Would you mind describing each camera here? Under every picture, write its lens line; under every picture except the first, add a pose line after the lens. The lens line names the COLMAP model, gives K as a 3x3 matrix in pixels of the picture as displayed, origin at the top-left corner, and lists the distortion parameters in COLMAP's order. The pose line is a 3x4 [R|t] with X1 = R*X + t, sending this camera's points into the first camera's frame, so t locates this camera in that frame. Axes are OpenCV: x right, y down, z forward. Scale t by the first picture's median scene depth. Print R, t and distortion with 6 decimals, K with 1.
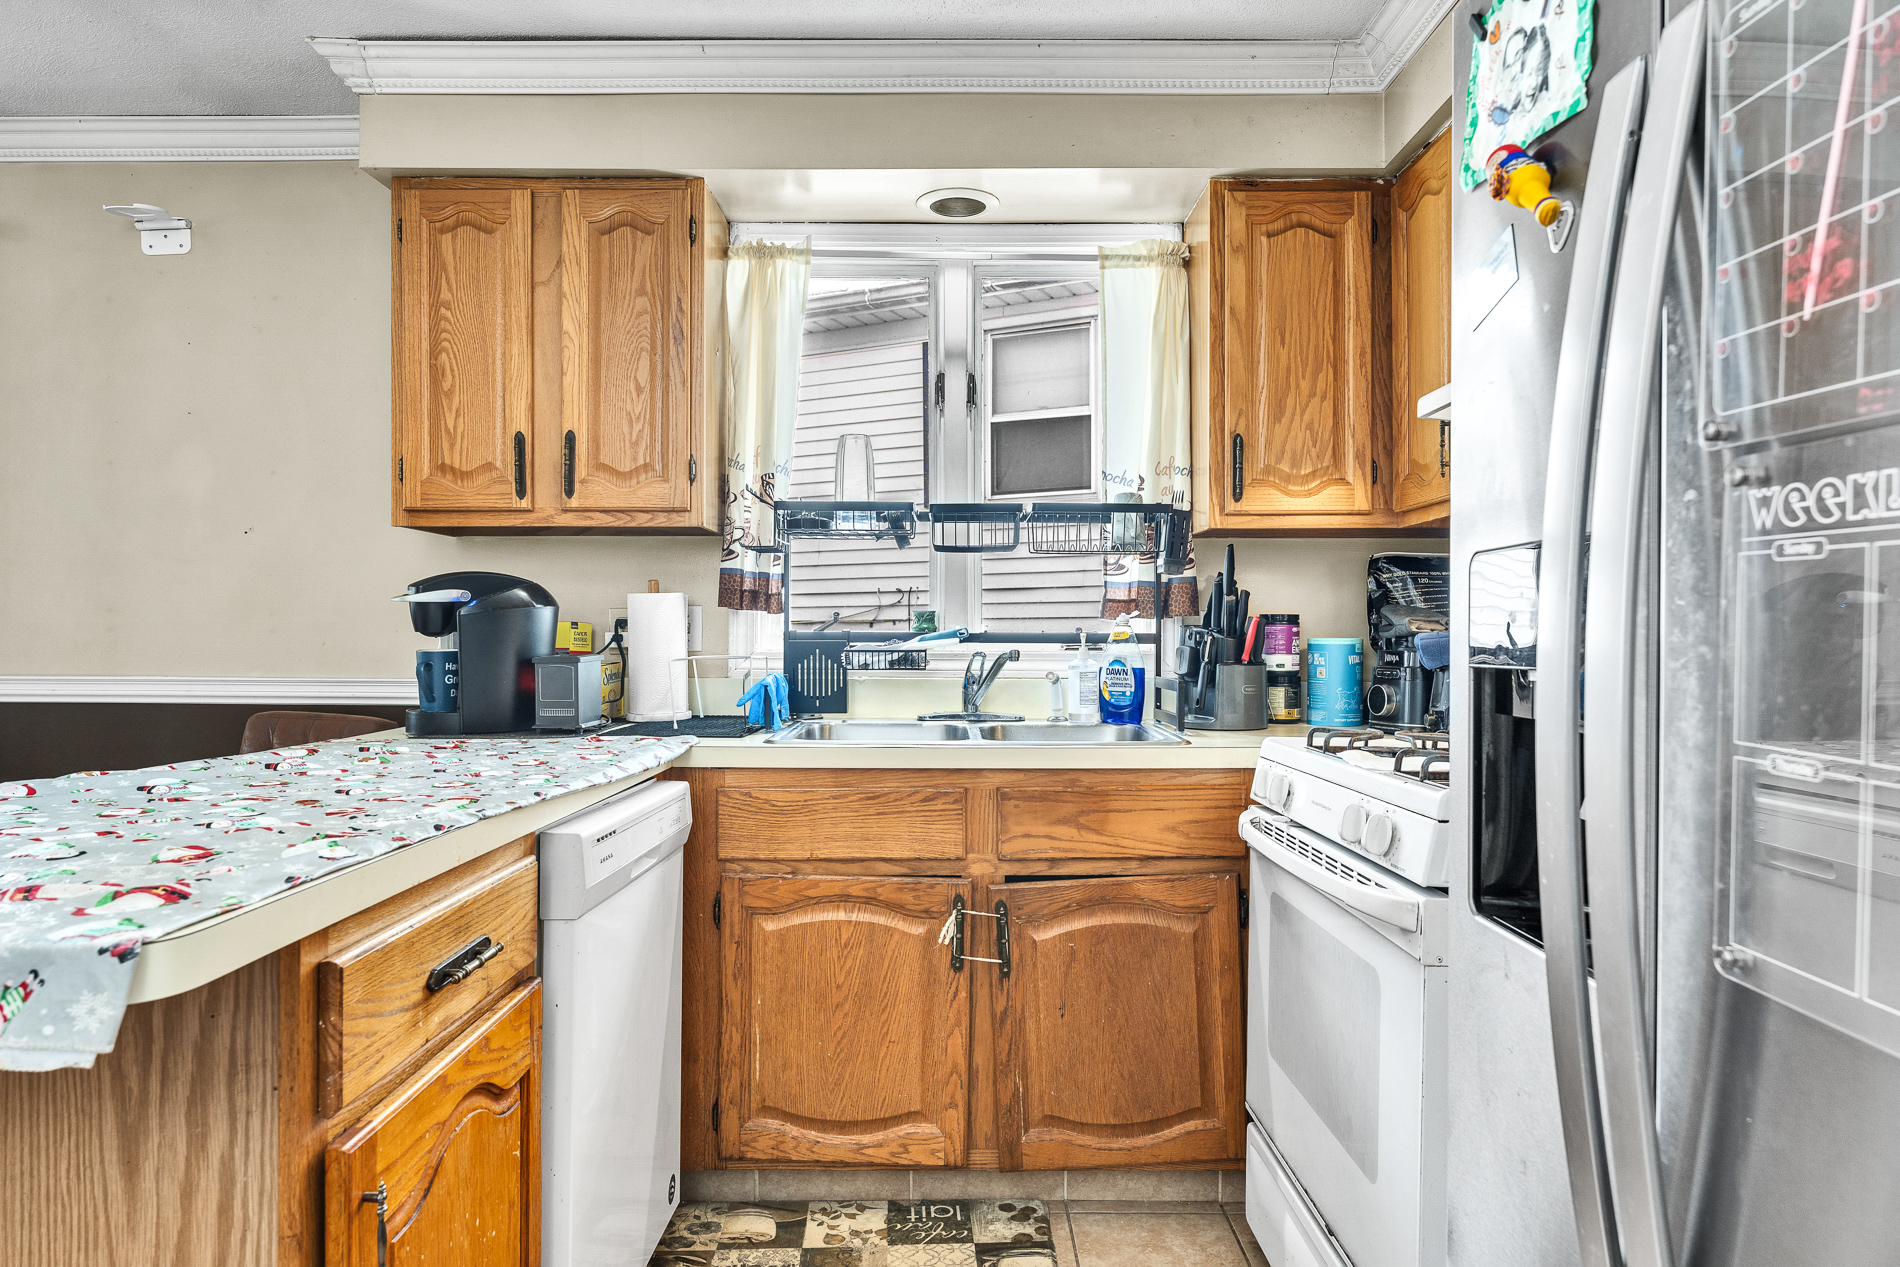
lens RADIAL K [[1186.4, 0, 943.2], [0, 1186.4, 645.5], [0, 0, 1]] dist [0.003052, -0.000998]
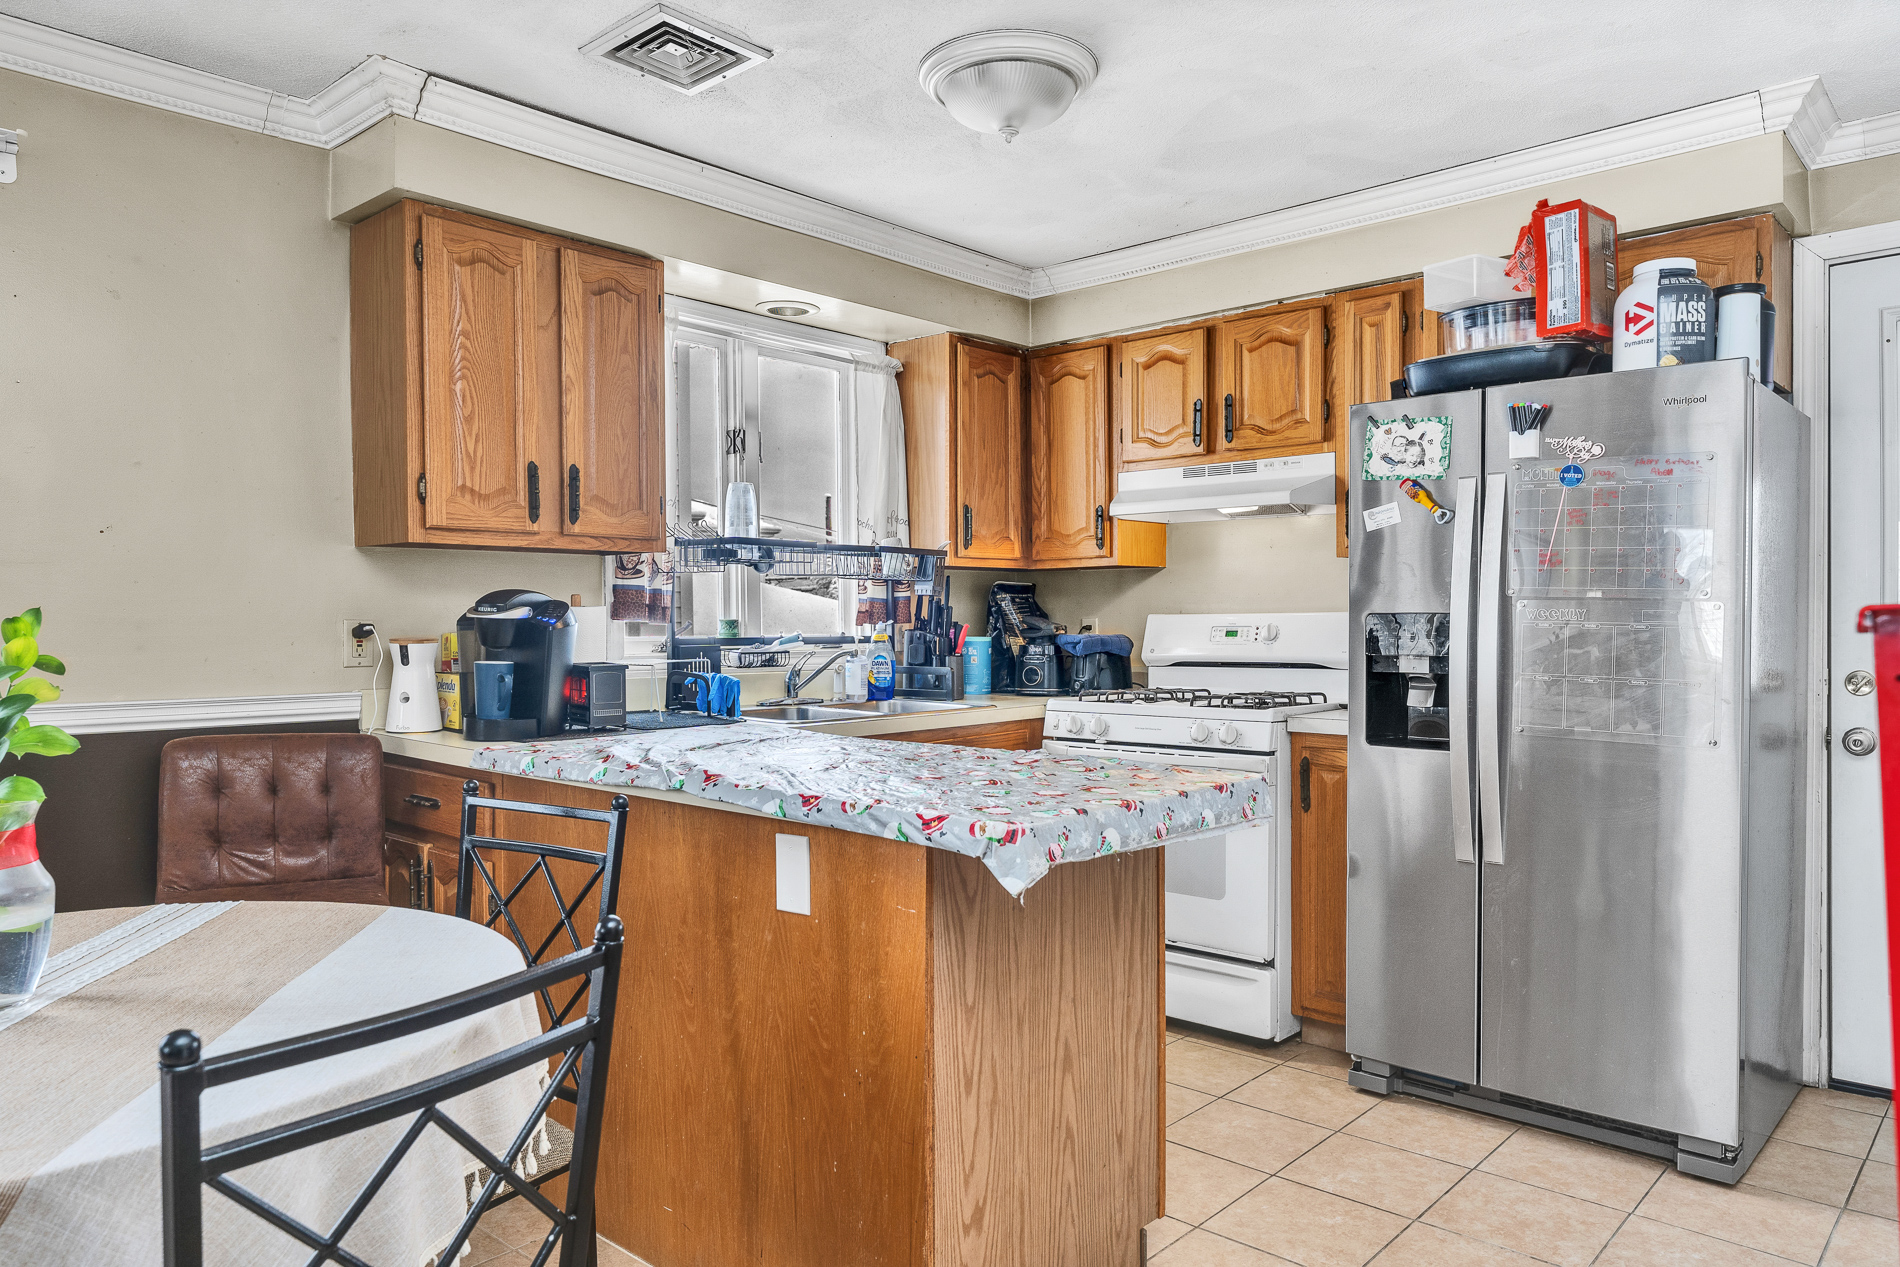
lens RADIAL K [[1277.5, 0, 953.4], [0, 1277.5, 644.3], [0, 0, 1]] dist [0.006061, -0.002571]
pose [[0.665877, -0.020301, 0.745785, -0.982239], [0.010031, 0.999783, 0.018259, -0.028357], [-0.745994, -0.004677, 0.665936, -0.079900]]
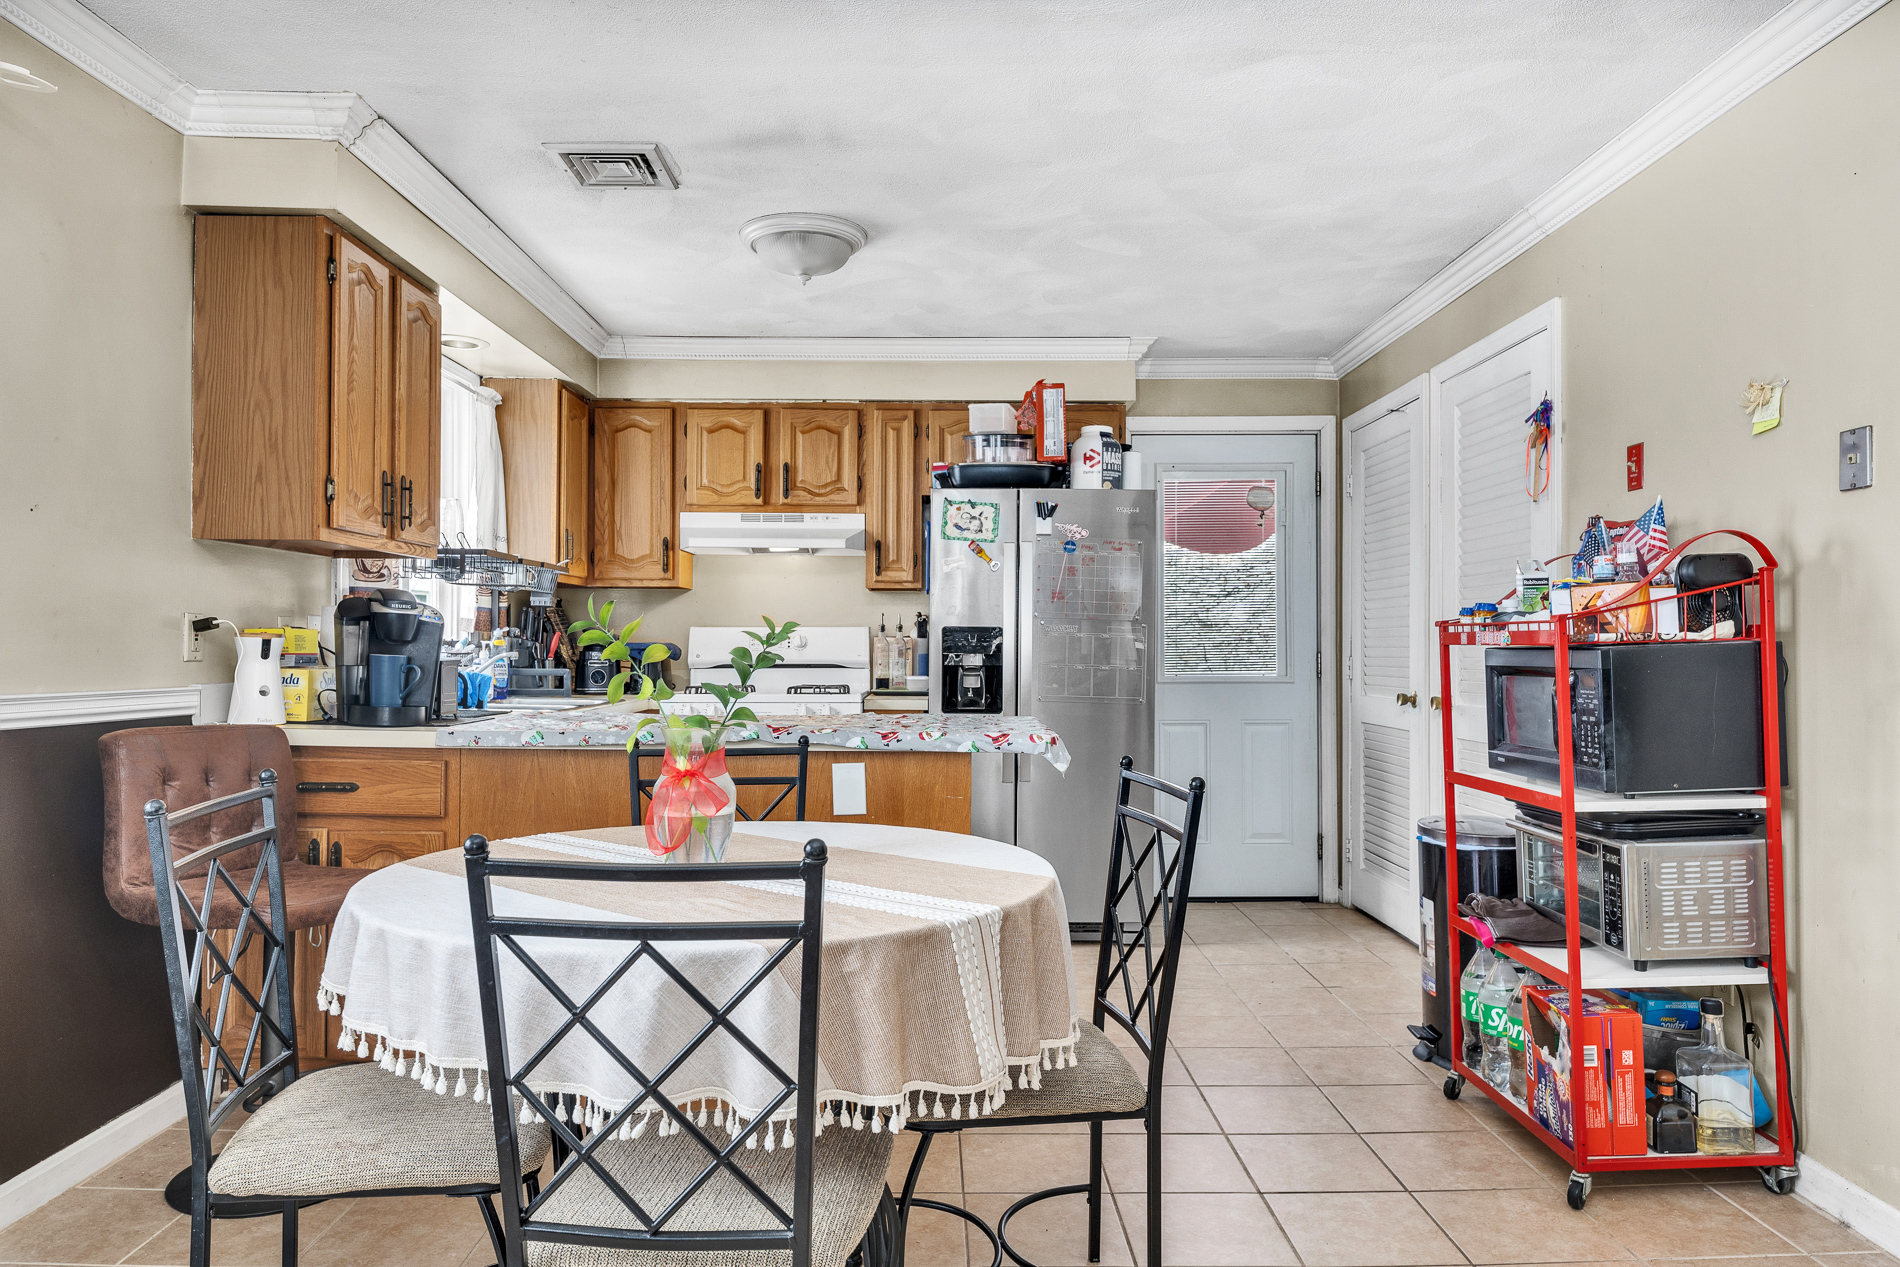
lens RADIAL K [[1277.5, 0, 953.4], [0, 1277.5, 644.3], [0, 0, 1]] dist [0.006061, -0.002571]
pose [[-0.022857, 0.000029, 0.999739, -1.656040], [-0.000773, 1.000000, -0.000047, -0.005951], [-0.999738, -0.000774, -0.022857, 0.463618]]
